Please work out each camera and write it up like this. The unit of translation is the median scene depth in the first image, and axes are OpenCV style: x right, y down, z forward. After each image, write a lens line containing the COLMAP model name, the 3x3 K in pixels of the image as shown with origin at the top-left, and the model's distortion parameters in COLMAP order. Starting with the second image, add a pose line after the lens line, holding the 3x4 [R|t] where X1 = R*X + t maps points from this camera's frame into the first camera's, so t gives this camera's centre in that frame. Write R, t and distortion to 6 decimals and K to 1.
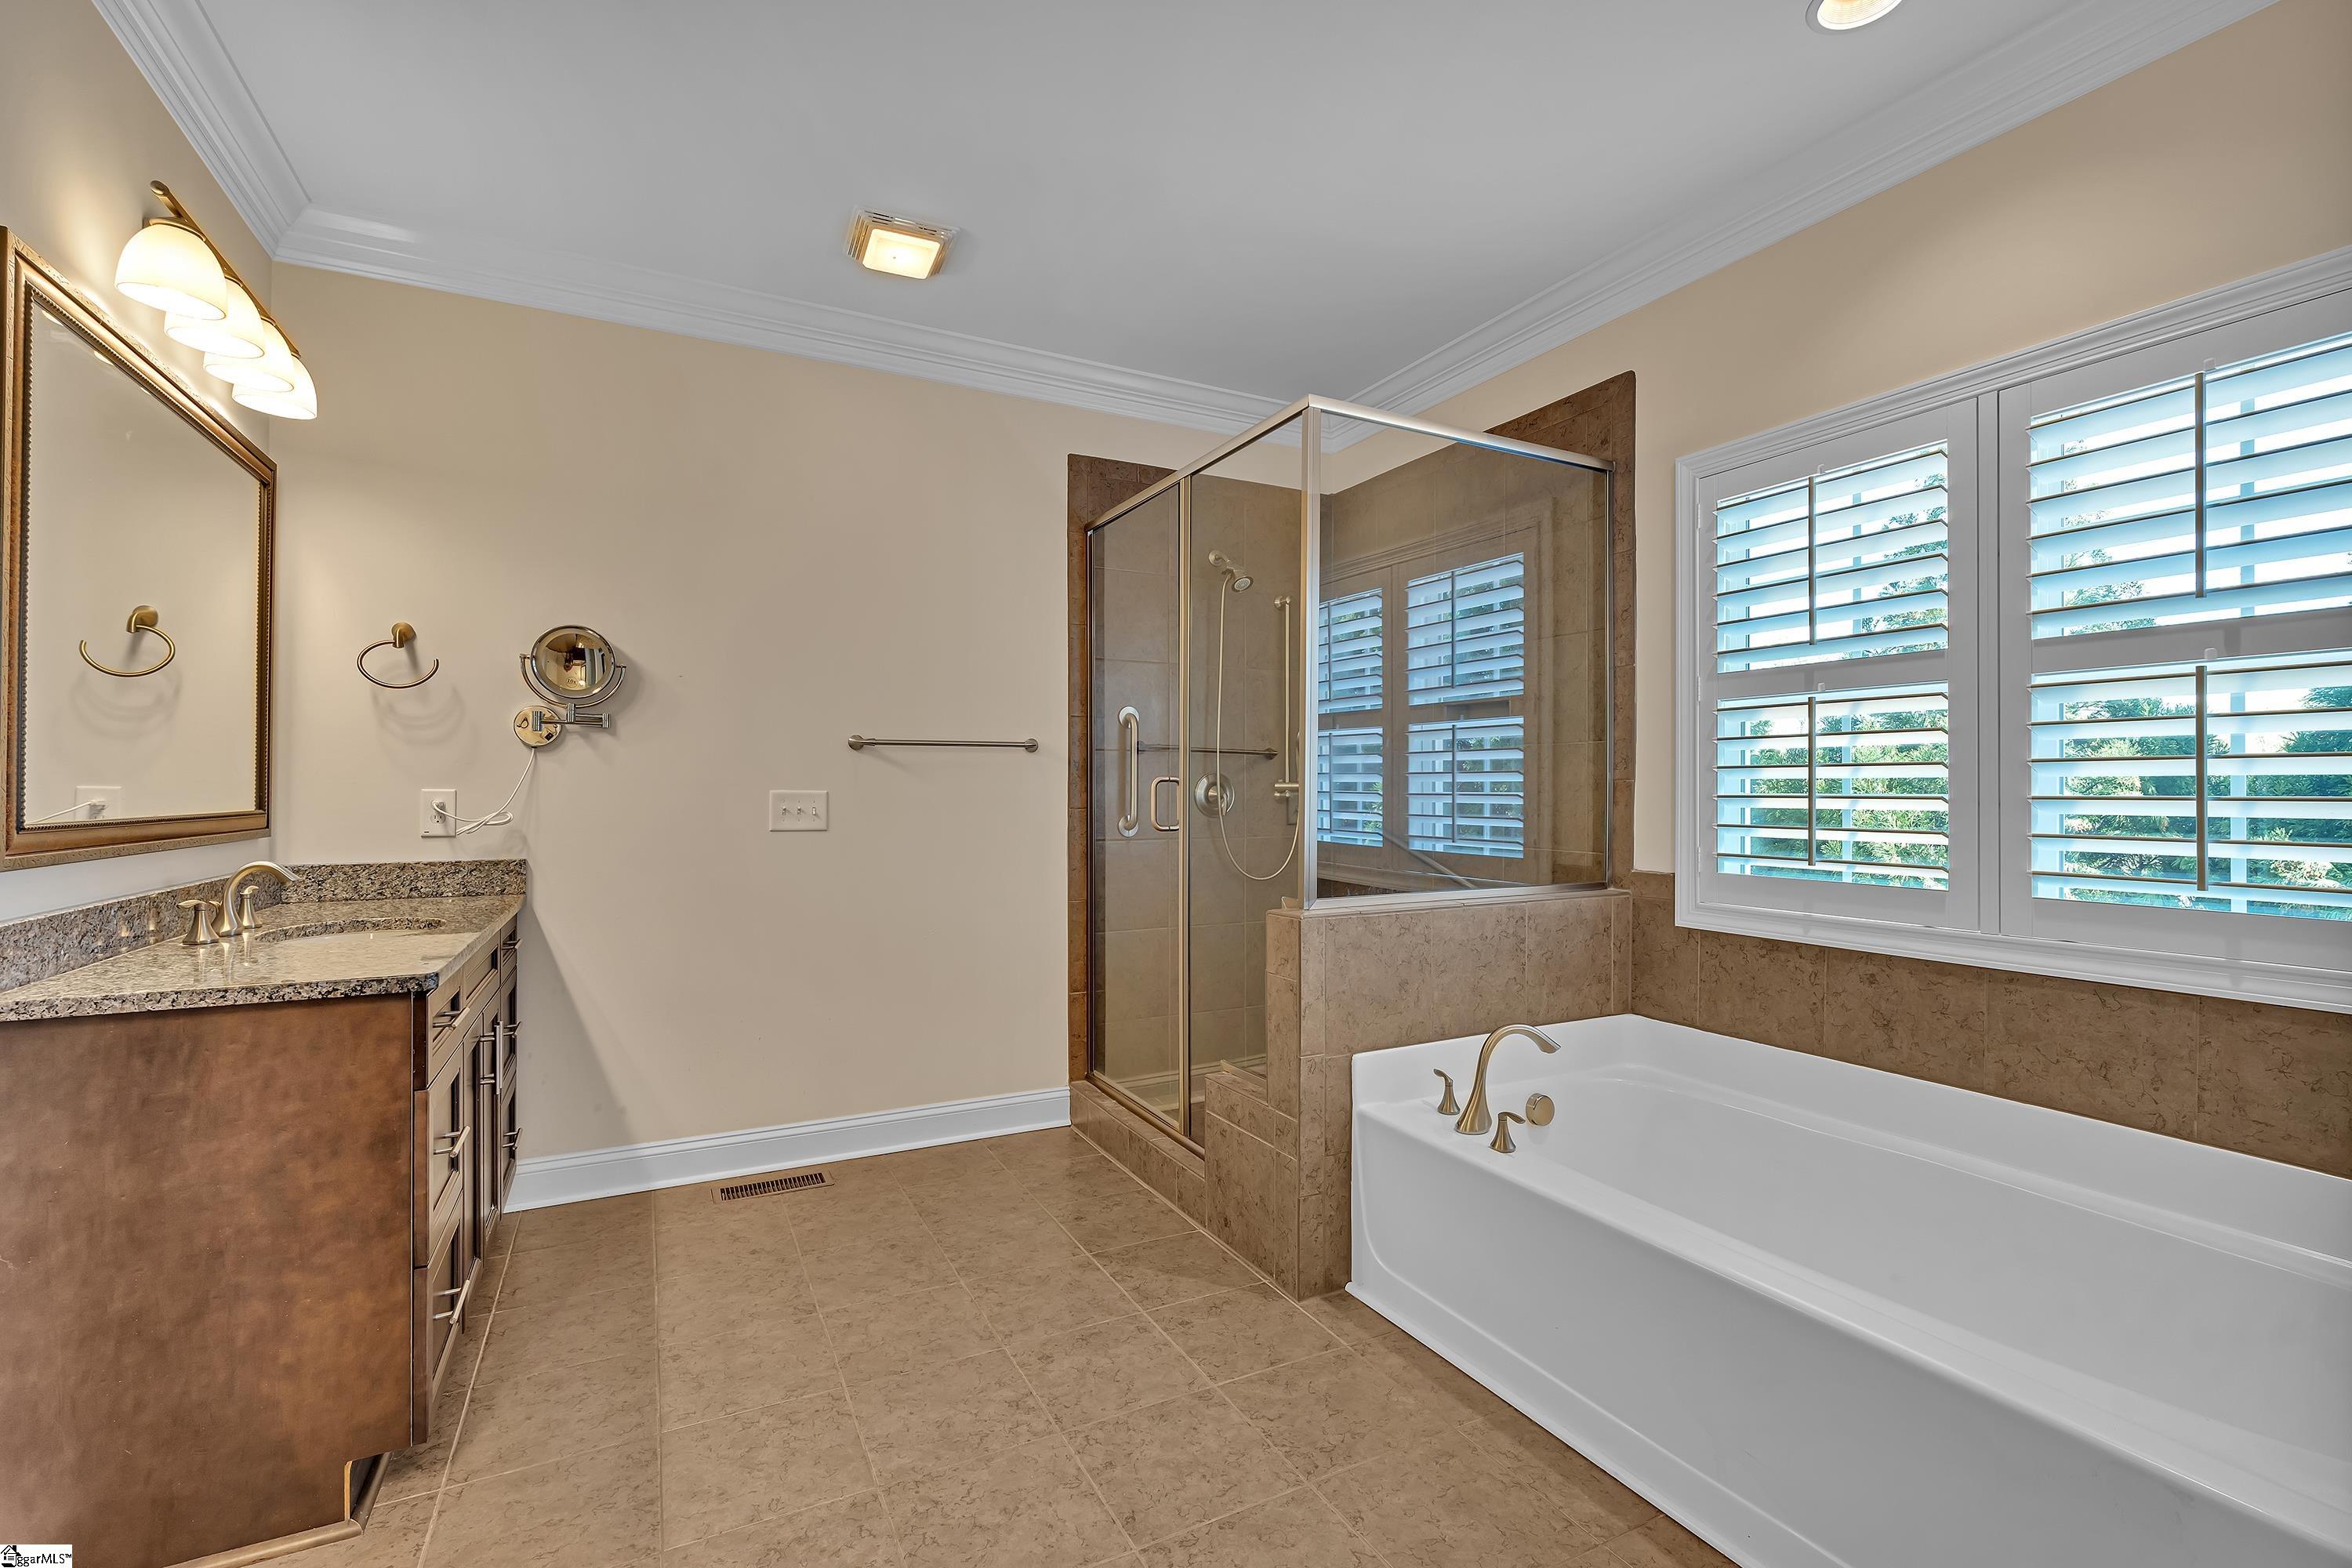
lens RADIAL K [[1030.1, 0, 1167.4], [0, 1030.1, 788.6], [0, 0, 1]] dist [-0.004611, -0.000267]
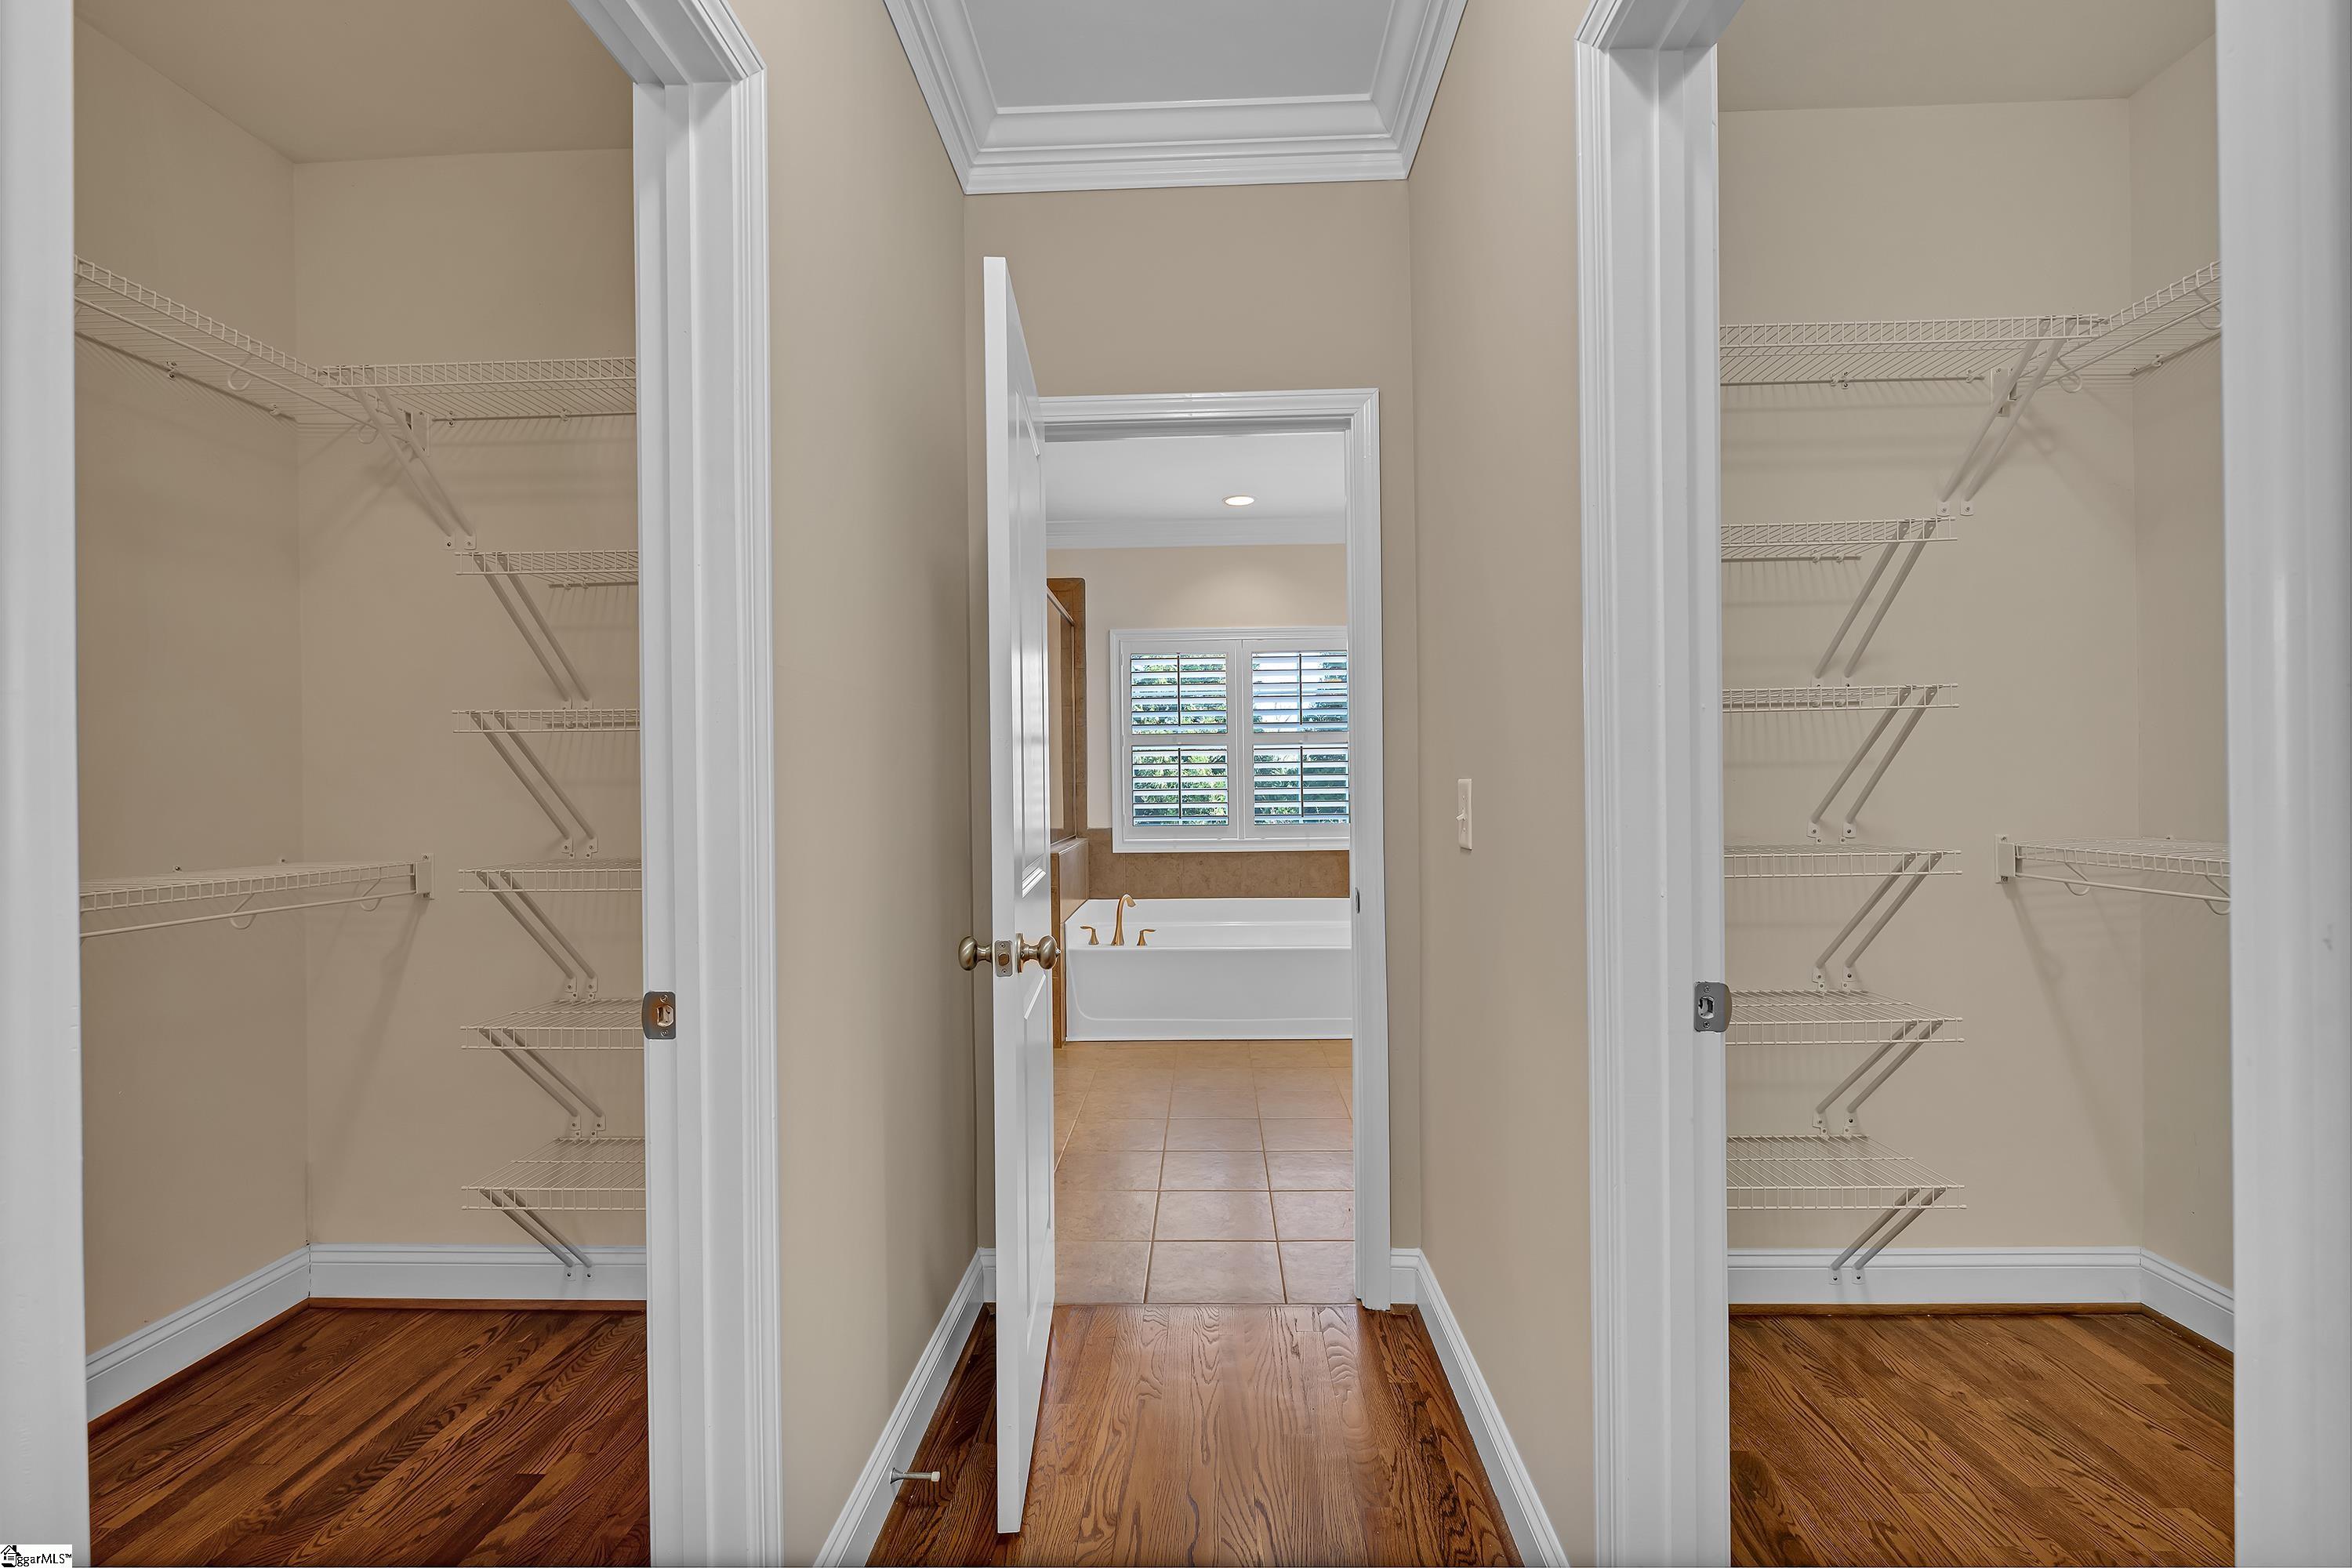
lens RADIAL K [[1030.1, 0, 1179.9], [0, 1030.1, 789.1], [0, 0, 1]] dist [-0.004611, -0.000267]
pose [[0.470785, 0.002307, 0.882245, -1.295916], [0.010968, 0.999904, -0.008467, 0.024110], [-0.882180, 0.013663, 0.470714, -0.106683]]
